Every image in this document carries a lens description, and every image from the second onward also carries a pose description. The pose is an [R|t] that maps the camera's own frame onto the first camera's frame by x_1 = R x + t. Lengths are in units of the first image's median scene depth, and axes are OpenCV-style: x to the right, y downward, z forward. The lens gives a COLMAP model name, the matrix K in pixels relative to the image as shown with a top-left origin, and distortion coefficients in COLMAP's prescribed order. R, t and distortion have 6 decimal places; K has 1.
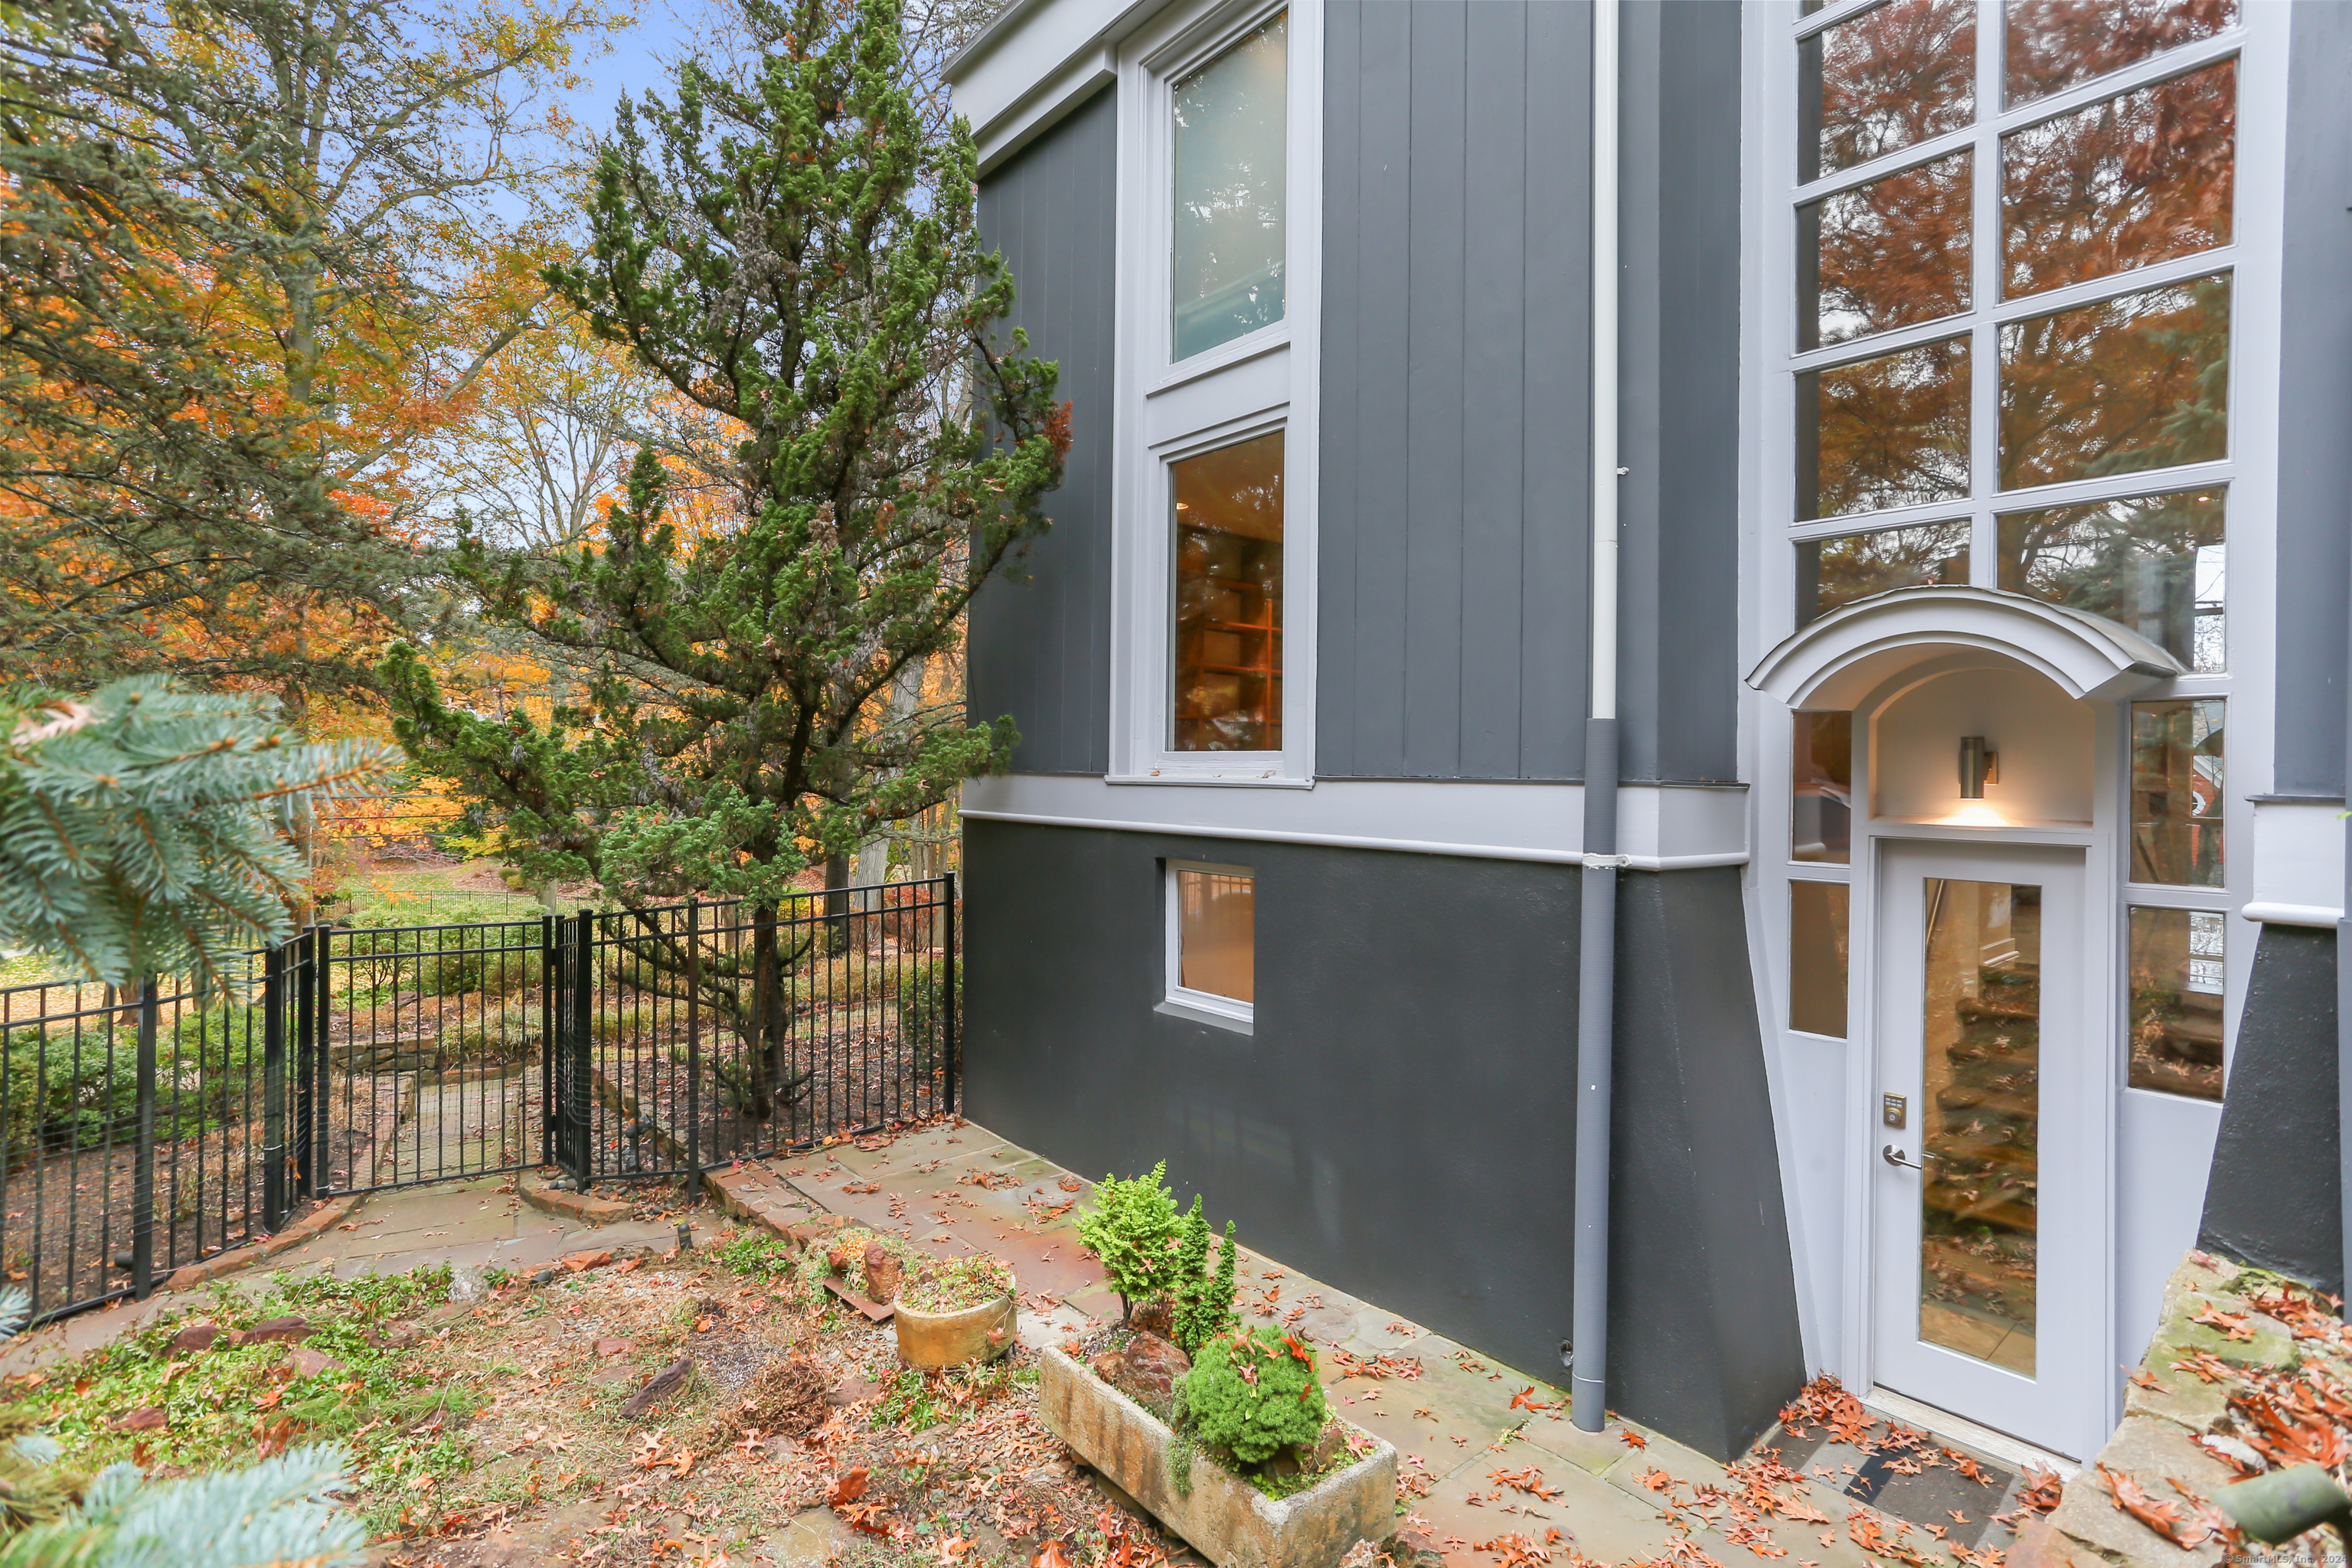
lens RADIAL K [[1104.3, 0, 1169.9], [0, 1104.3, 781.3], [0, 0, 1]] dist [-0.029015, 0.004399]
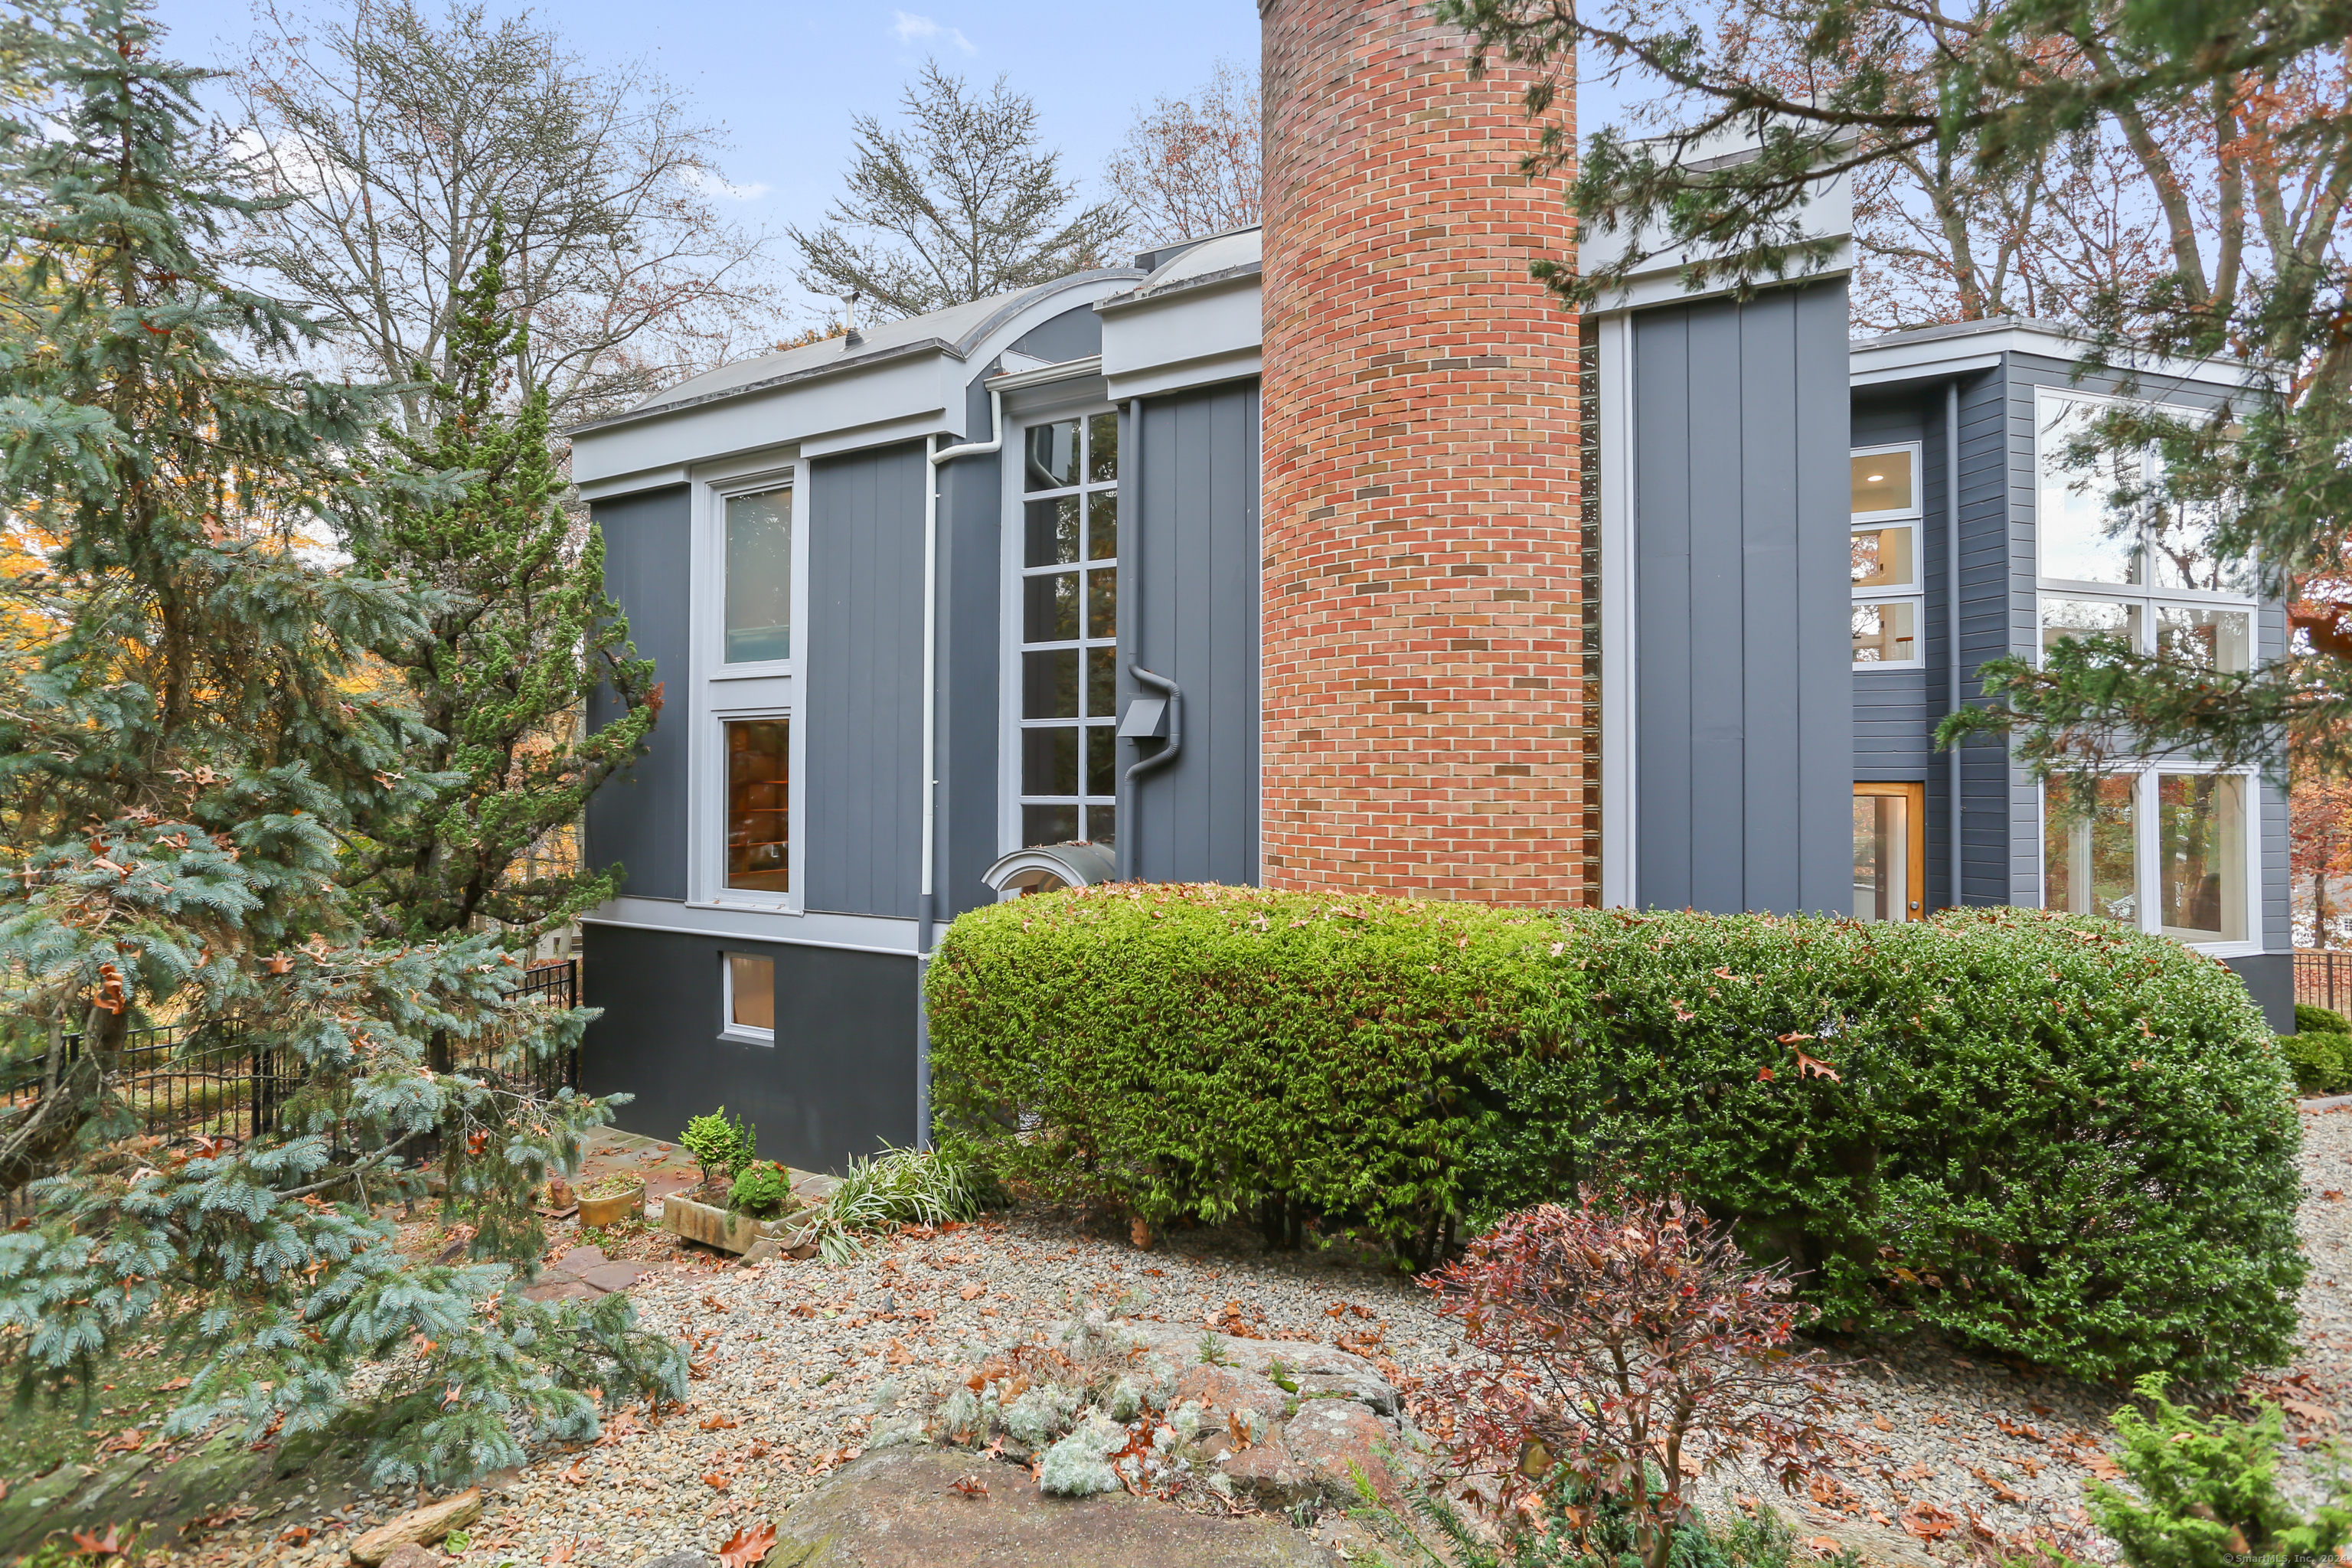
lens RADIAL K [[1104.3, 0, 1154.5], [0, 1104.3, 769.5], [0, 0, 1]] dist [-0.029015, 0.004399]
pose [[0.932957, -0.004561, 0.359958, 0.008910], [0.012048, 0.999755, -0.018557, -0.187052], [-0.359785, 0.021650, 0.932784, -0.927377]]
